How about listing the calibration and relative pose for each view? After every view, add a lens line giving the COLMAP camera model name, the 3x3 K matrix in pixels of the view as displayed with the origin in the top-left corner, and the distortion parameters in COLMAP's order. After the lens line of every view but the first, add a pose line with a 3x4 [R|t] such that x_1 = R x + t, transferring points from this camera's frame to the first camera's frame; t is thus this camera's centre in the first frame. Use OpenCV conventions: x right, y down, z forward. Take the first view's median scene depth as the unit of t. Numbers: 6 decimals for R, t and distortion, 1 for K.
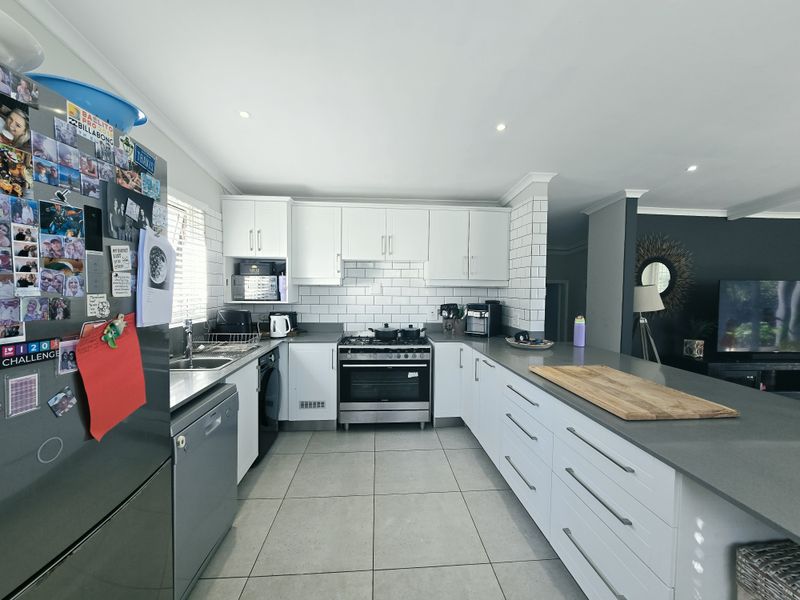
lens RADIAL K [[325.7, 0, 401.0], [0, 325.7, 301.4], [0, 0, 1]] dist [0.001746, 0.001049]
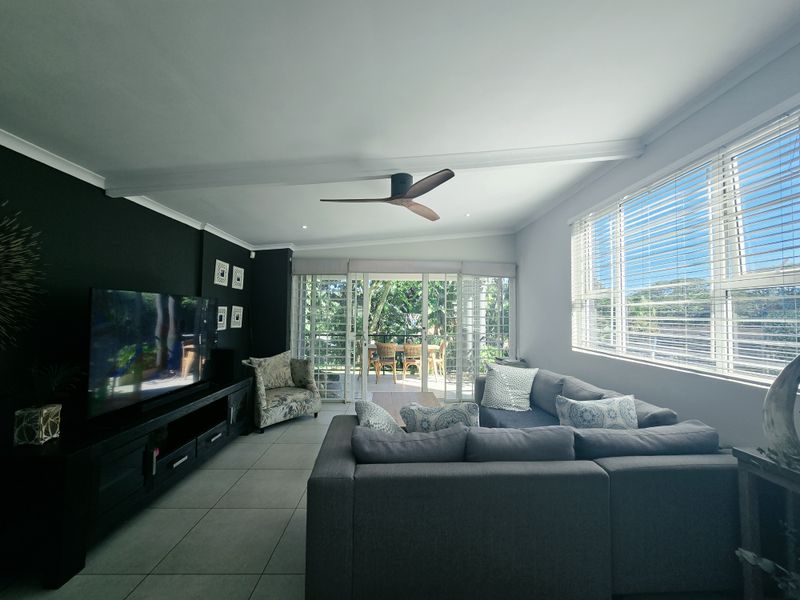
lens RADIAL K [[325.7, 0, 400.8], [0, 325.7, 303.4], [0, 0, 1]] dist [0.001746, 0.001049]
pose [[0.060919, 0.025236, 0.997824, 0.419379], [0.027791, 0.999250, -0.026968, -0.008996], [-0.997756, 0.029373, 0.060172, 0.407903]]
